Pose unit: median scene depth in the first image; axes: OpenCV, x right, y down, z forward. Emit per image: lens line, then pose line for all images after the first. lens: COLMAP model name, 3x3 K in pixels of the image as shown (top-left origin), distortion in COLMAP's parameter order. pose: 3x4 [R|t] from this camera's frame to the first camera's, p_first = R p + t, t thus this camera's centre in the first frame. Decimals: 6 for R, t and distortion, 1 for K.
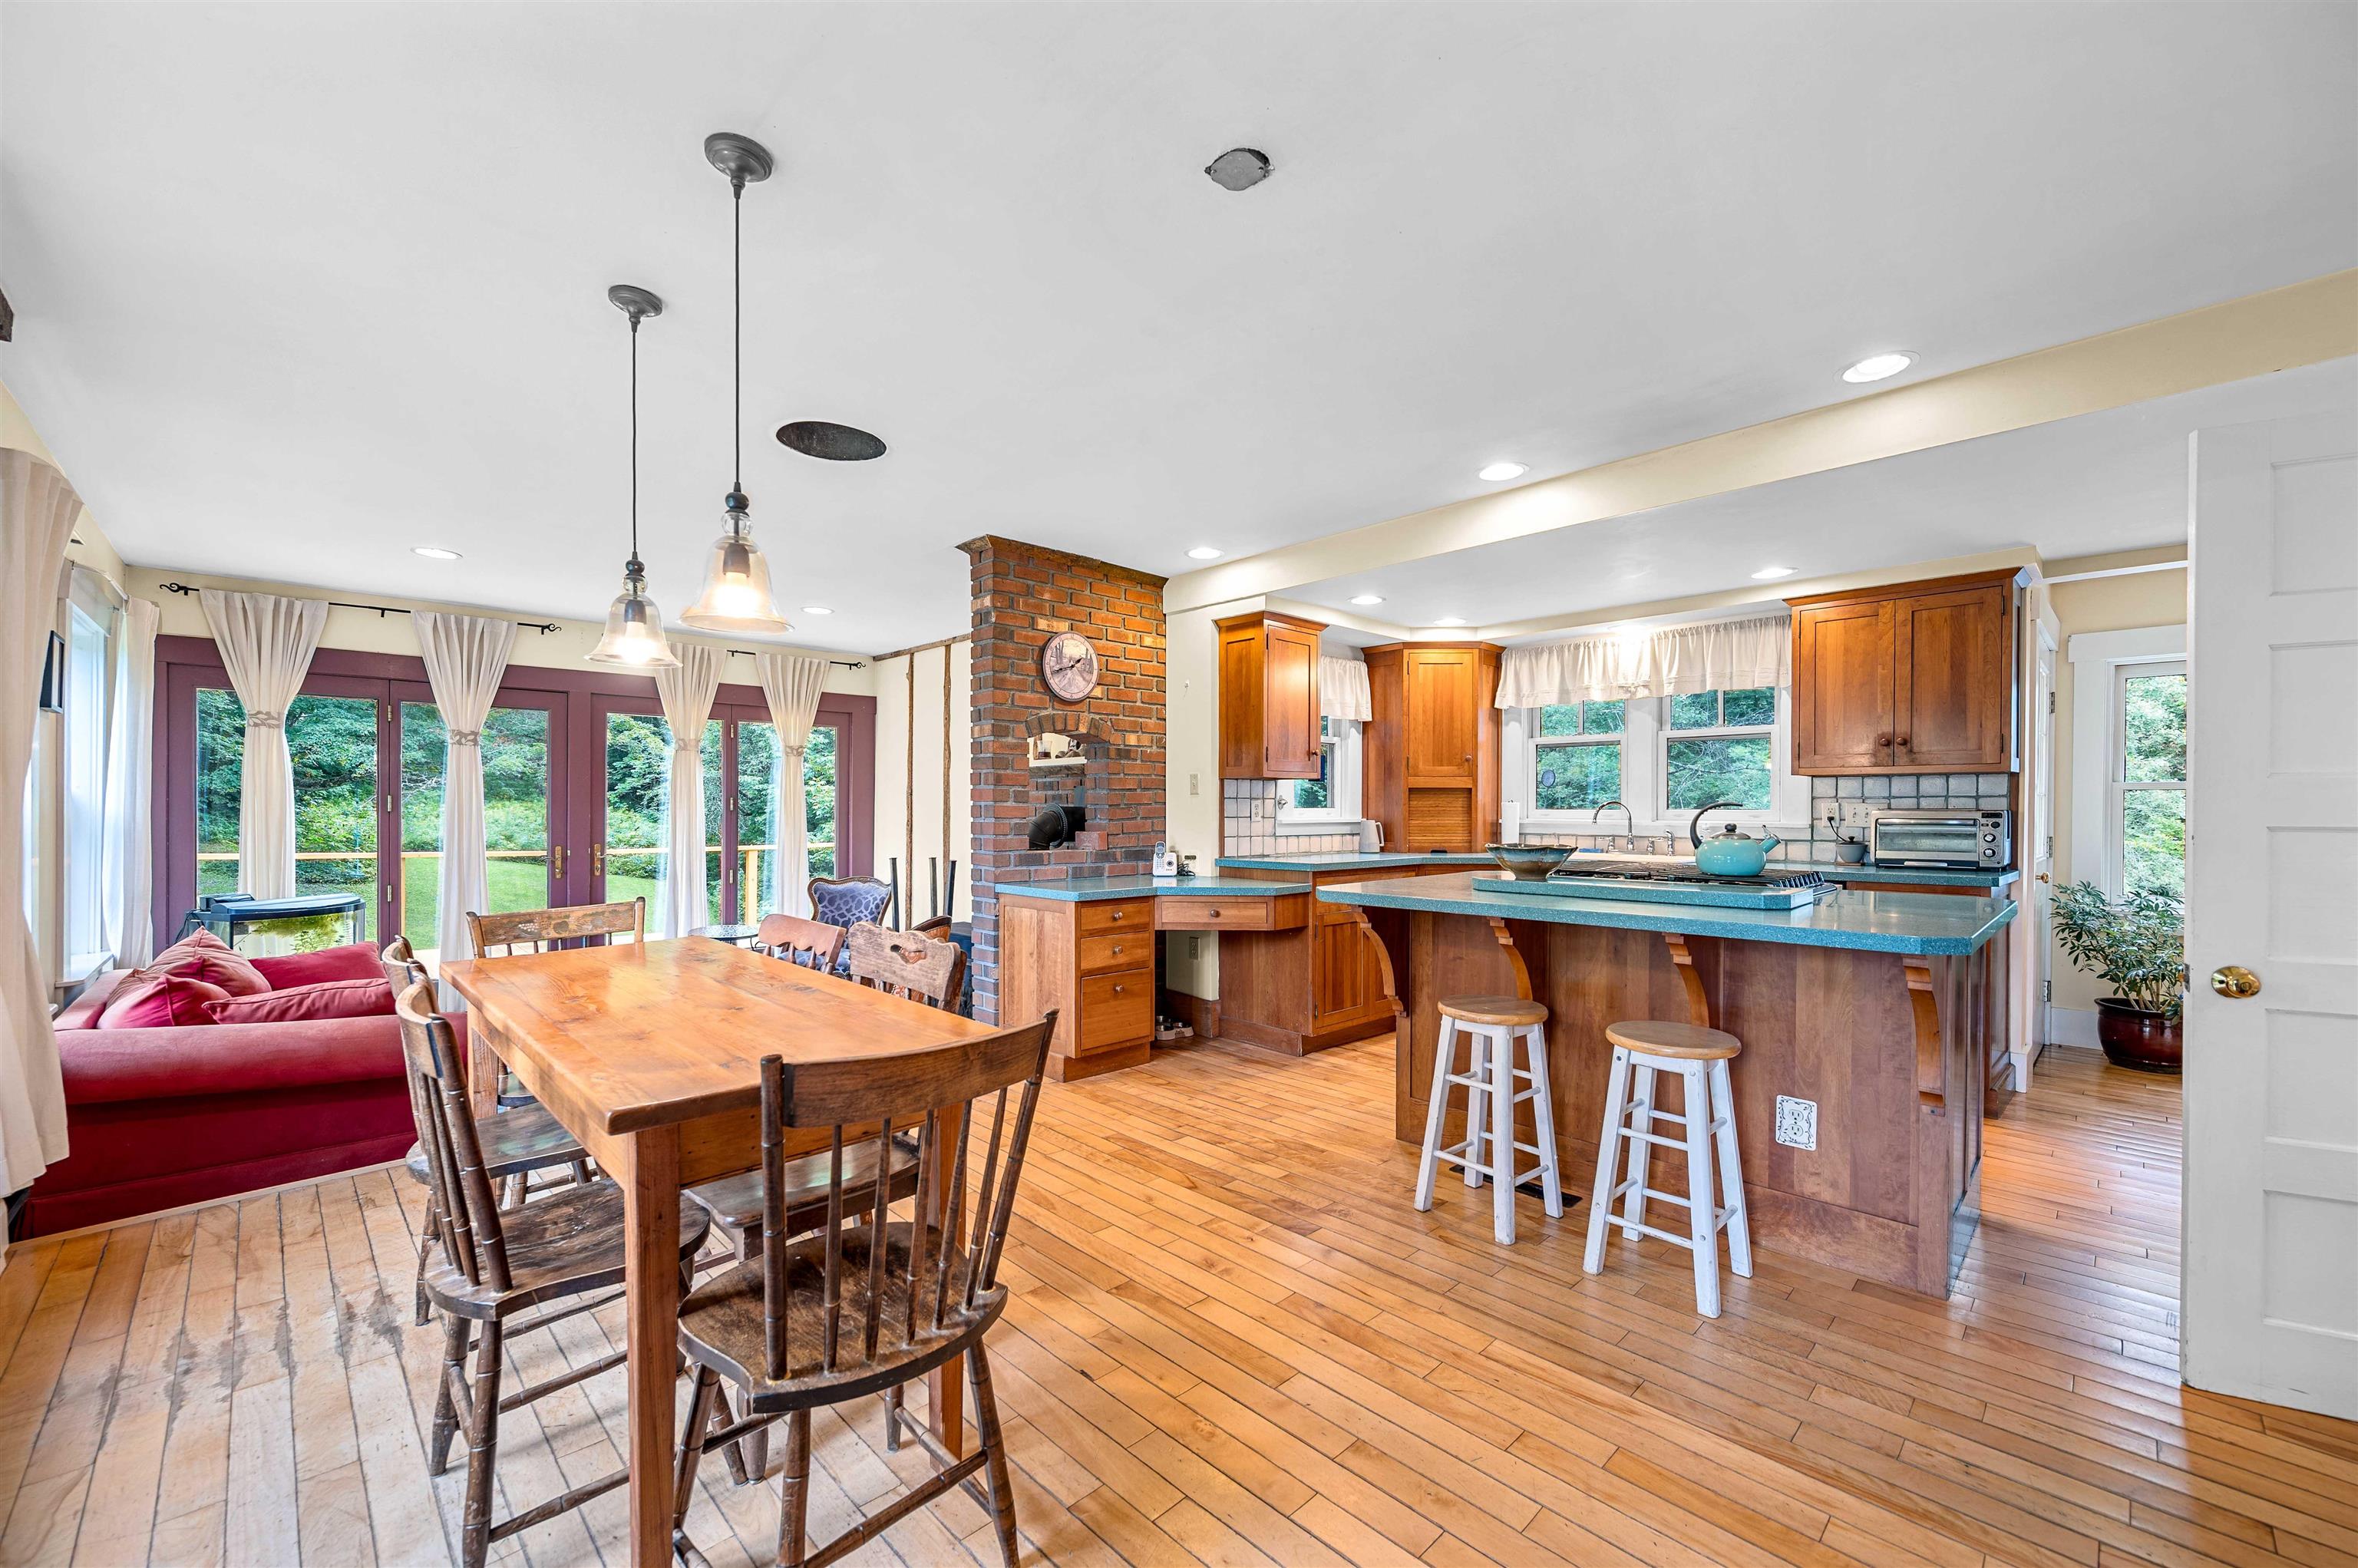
lens RADIAL K [[933.0, 0, 1191.0], [0, 933.0, 815.1], [0, 0, 1]] dist [-0.001659, -0.000377]
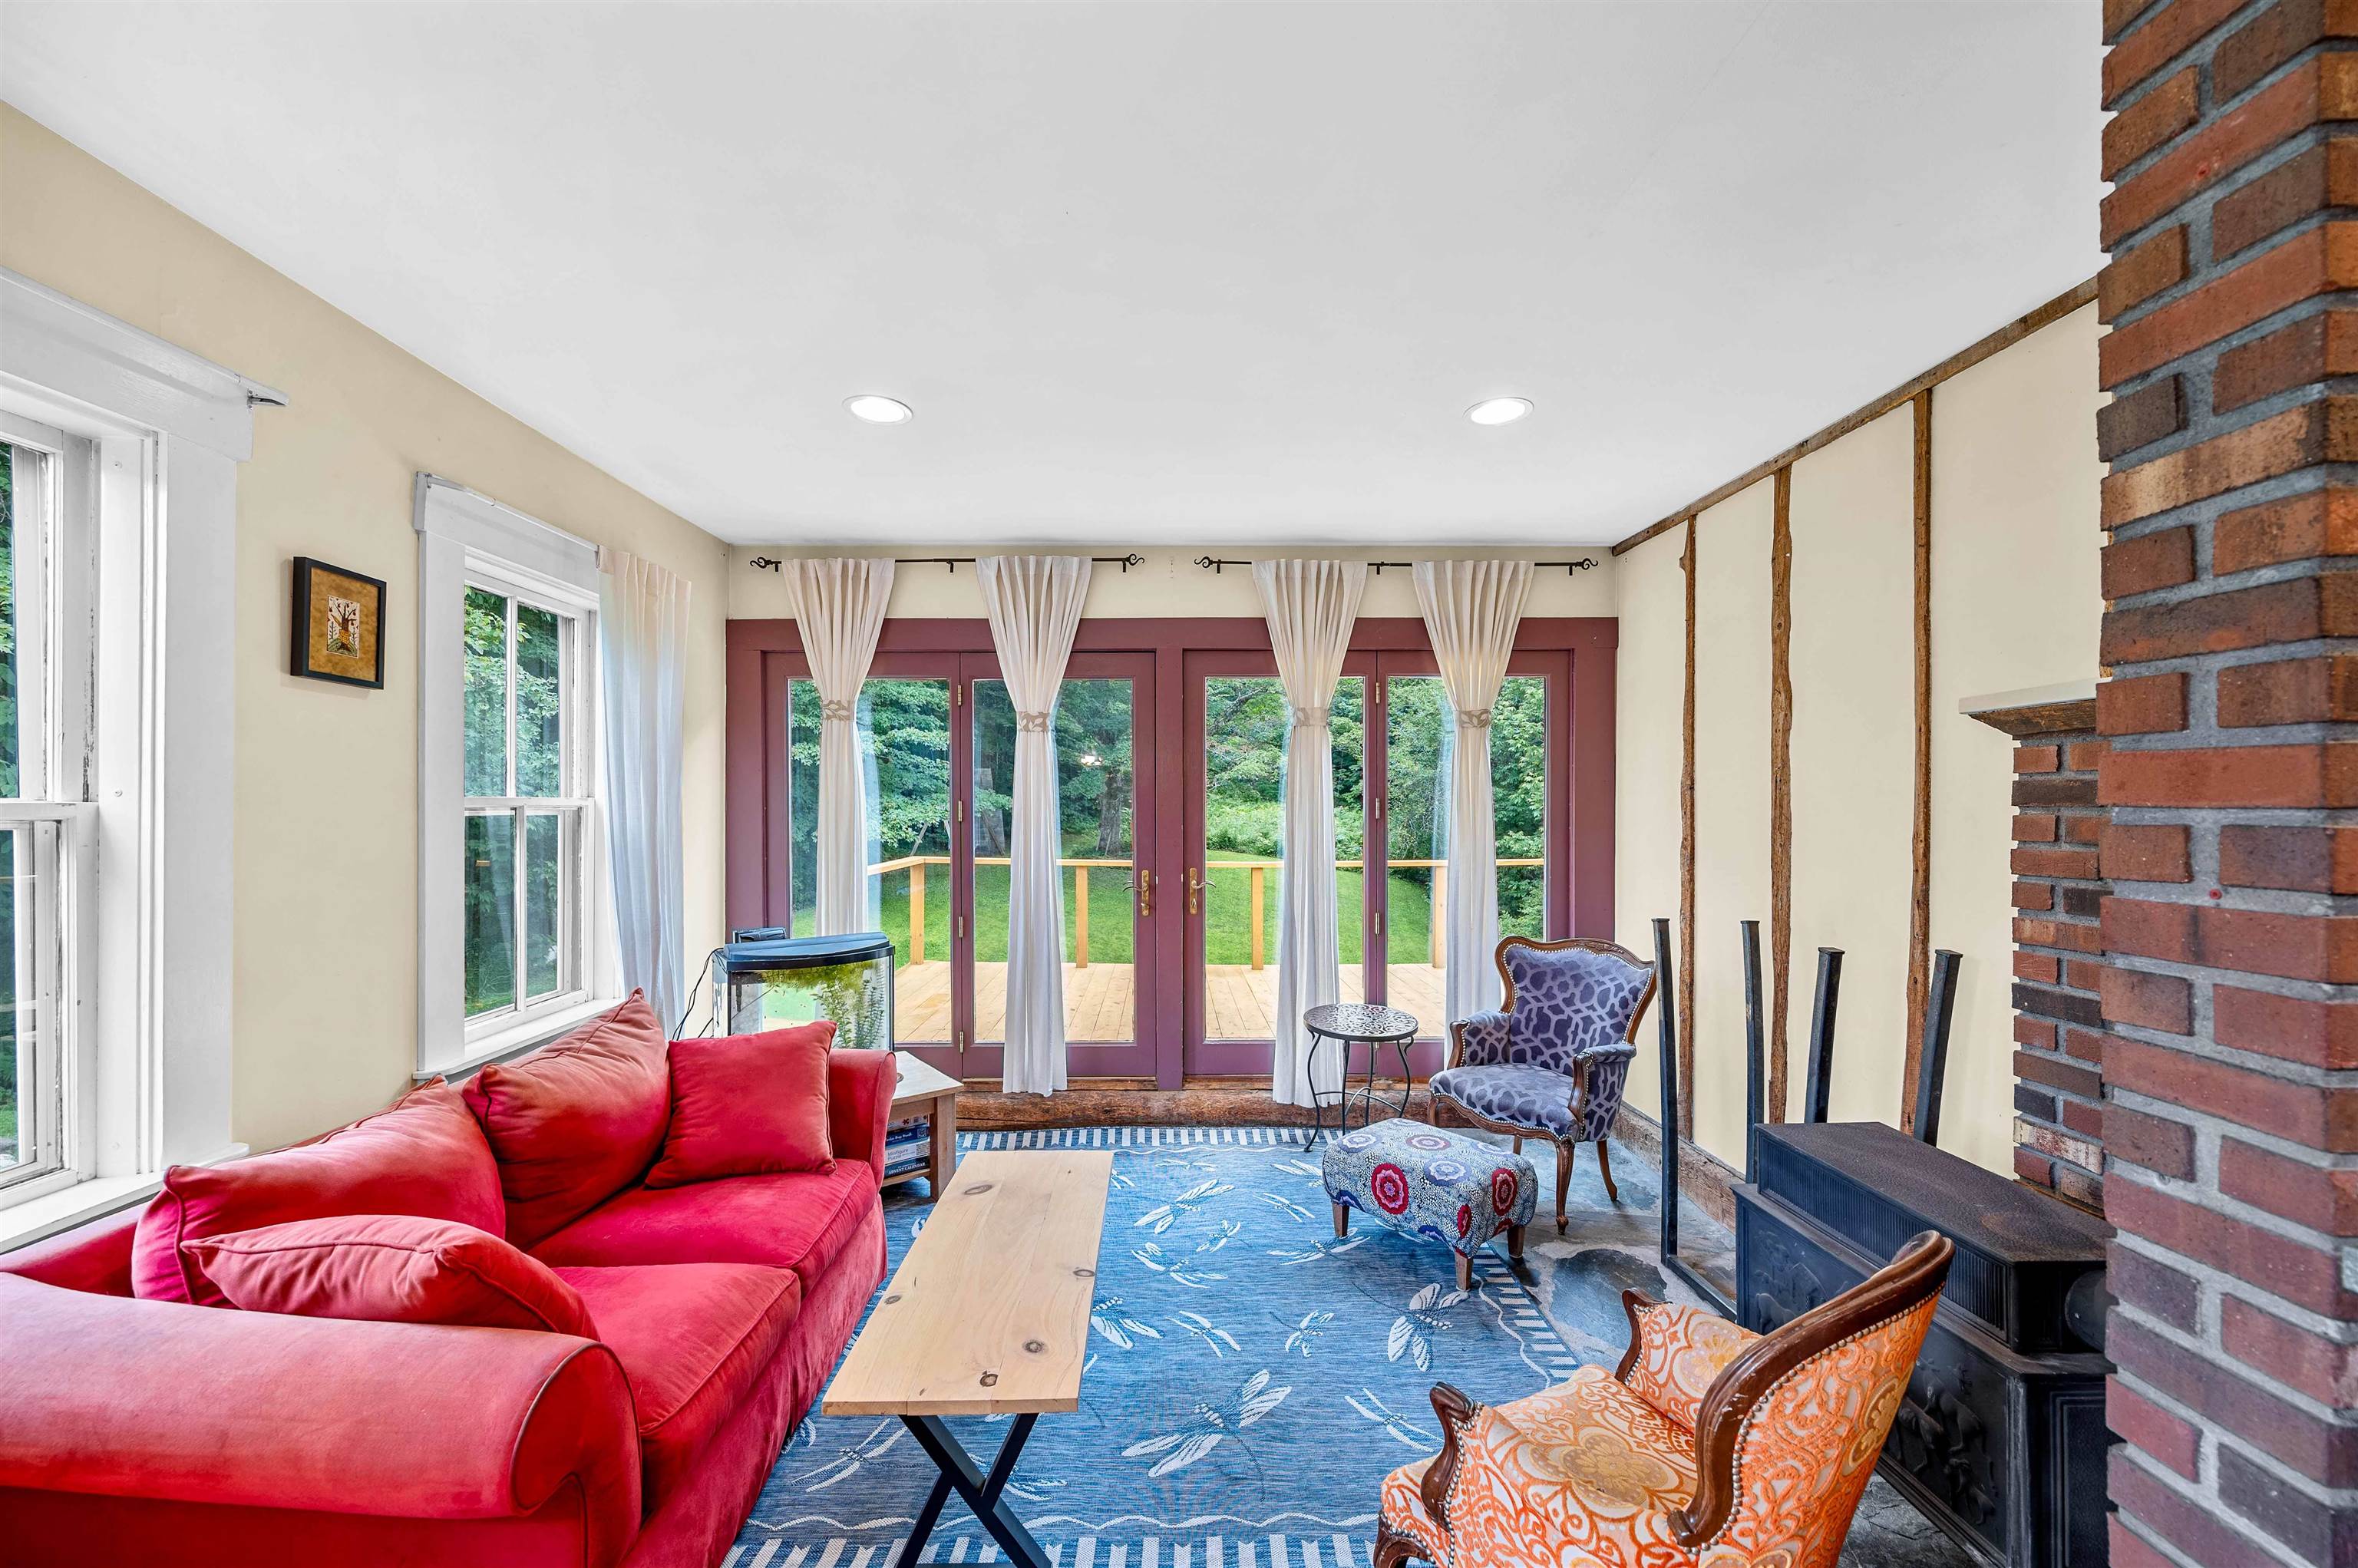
lens RADIAL K [[933.0, 0, 1142.6], [0, 933.0, 806.3], [0, 0, 1]] dist [-0.001659, -0.000377]
pose [[0.714986, -0.006411, -0.699109, -0.241159], [0.000050, 0.999958, -0.009119, -0.011032], [0.699139, 0.006484, 0.714956, 0.642421]]
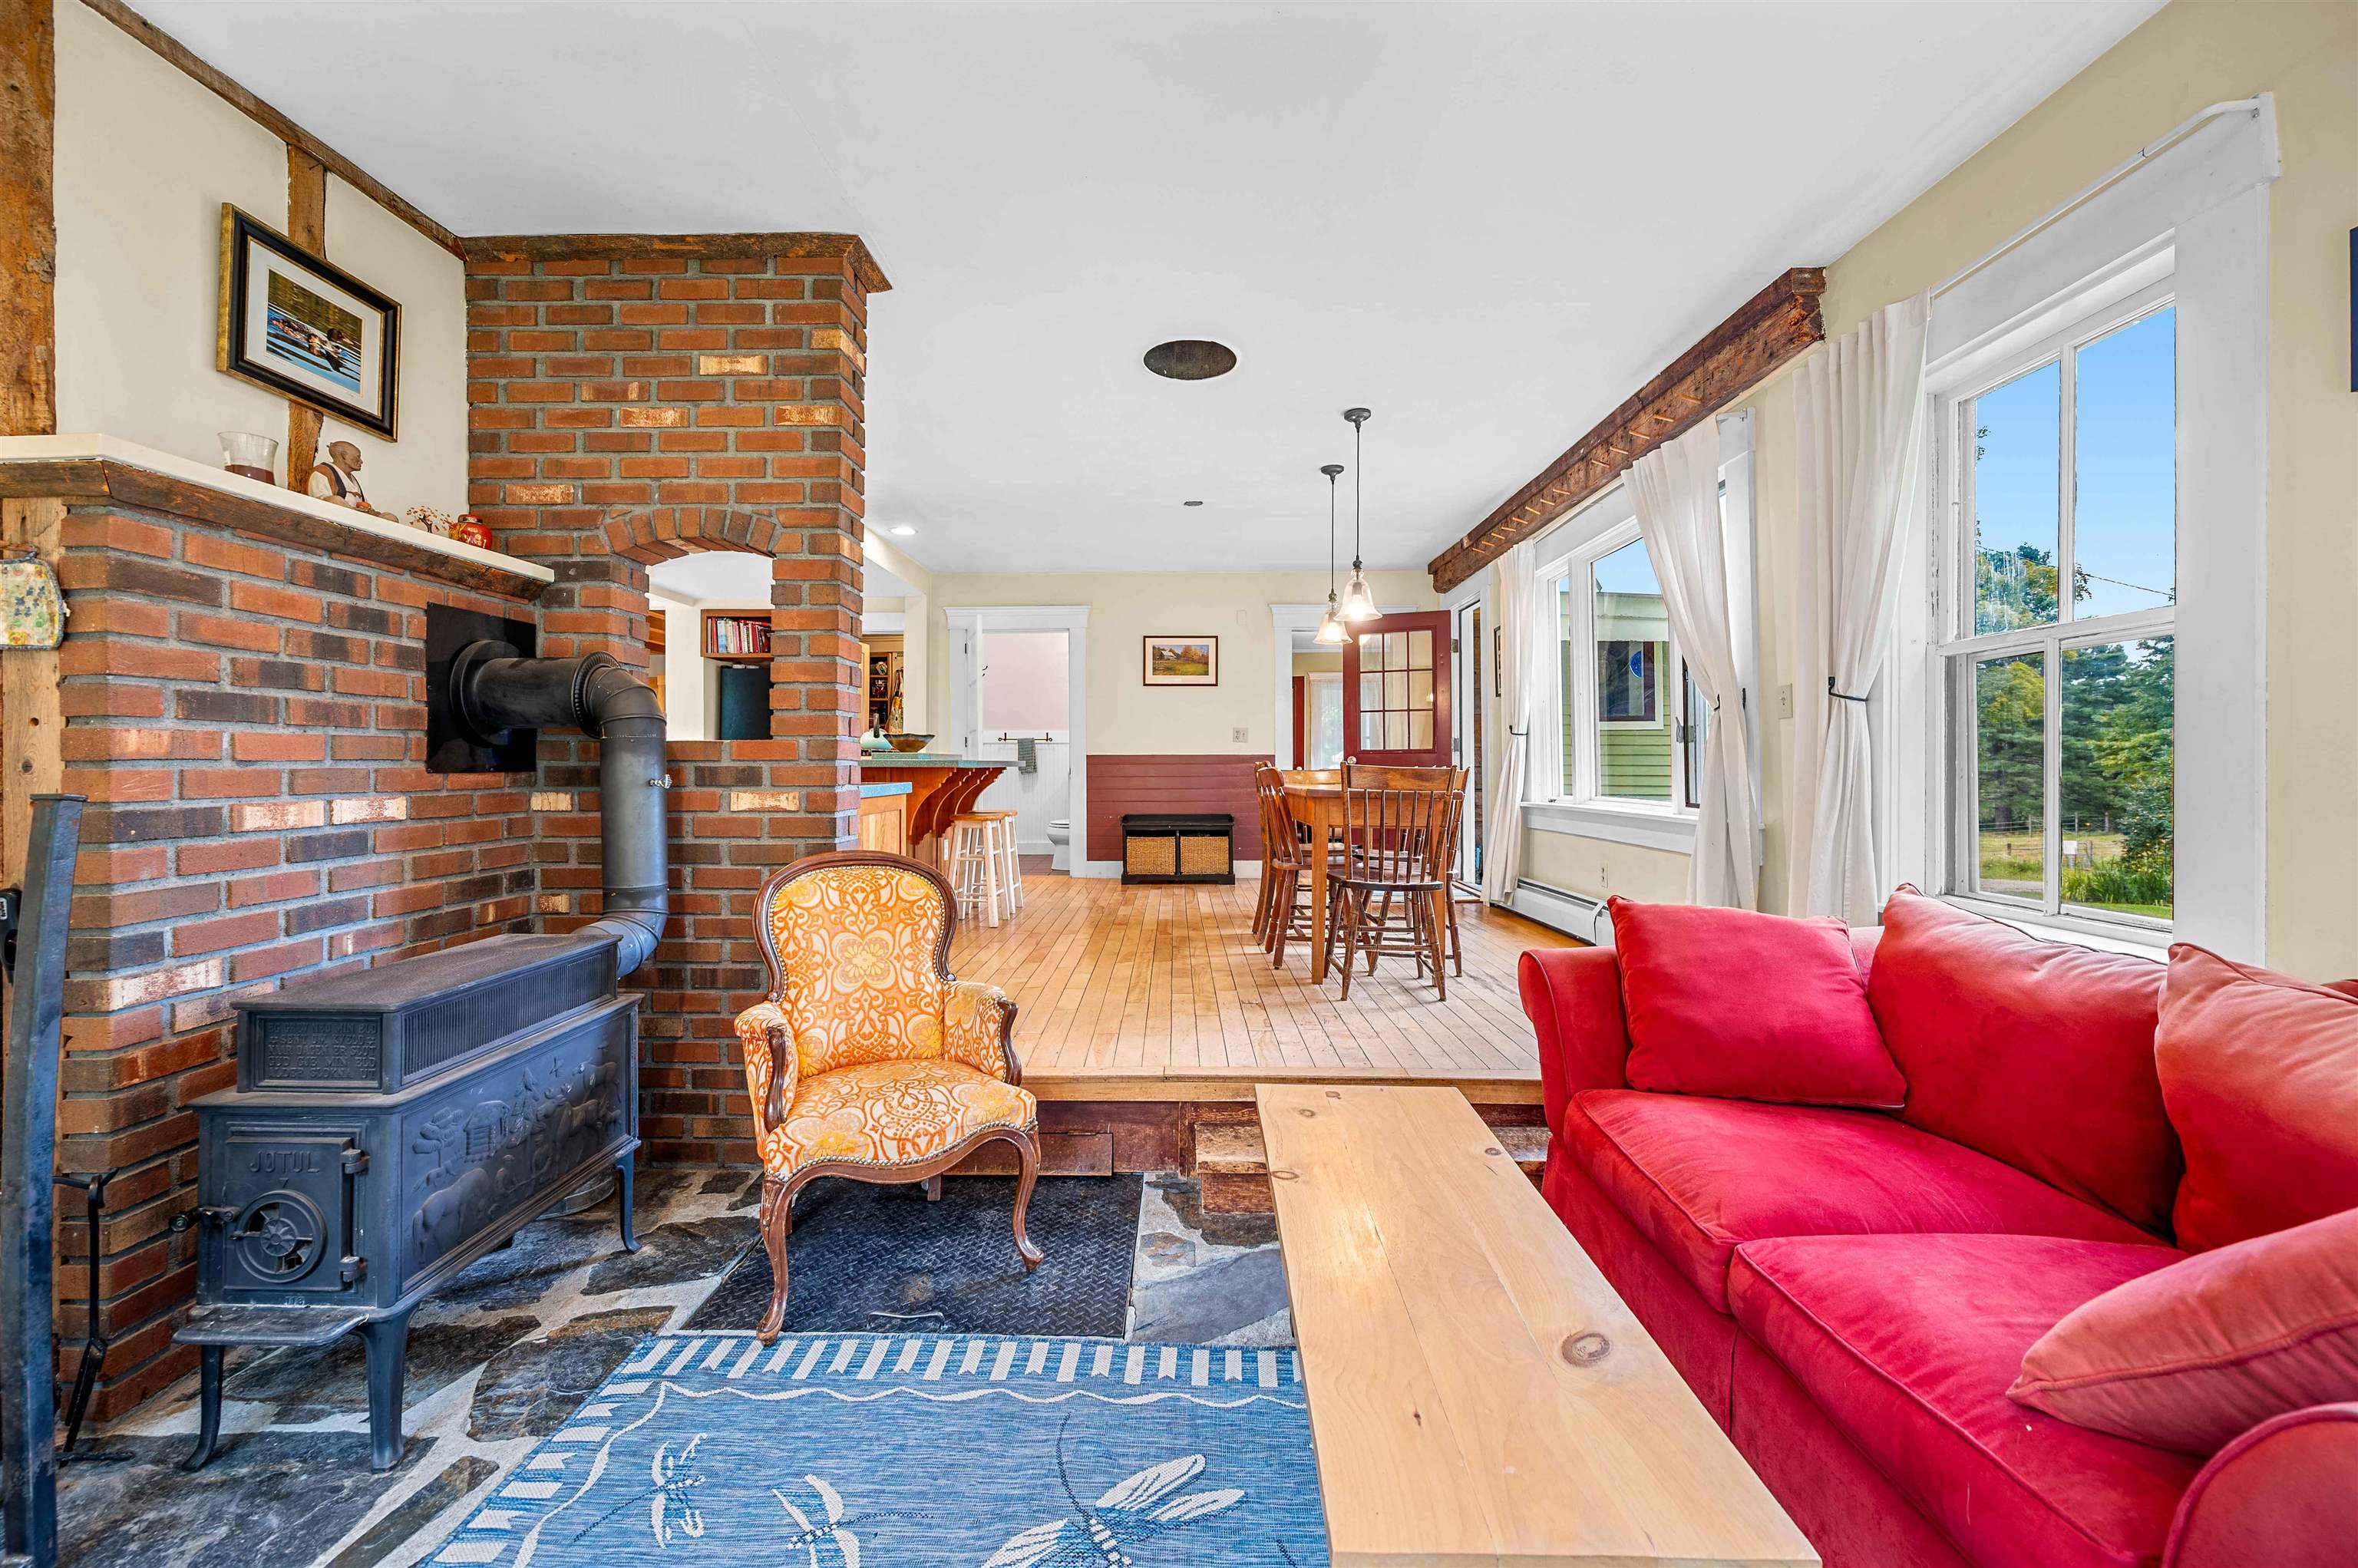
lens RADIAL K [[933.0, 0, 1166.3], [0, 933.0, 770.6], [0, 0, 1]] dist [-0.001659, -0.000377]
pose [[-0.704082, -0.006701, 0.710087, -0.808216], [0.008239, 0.999811, 0.017604, 0.053243], [-0.710071, 0.018246, -0.703894, 1.236439]]
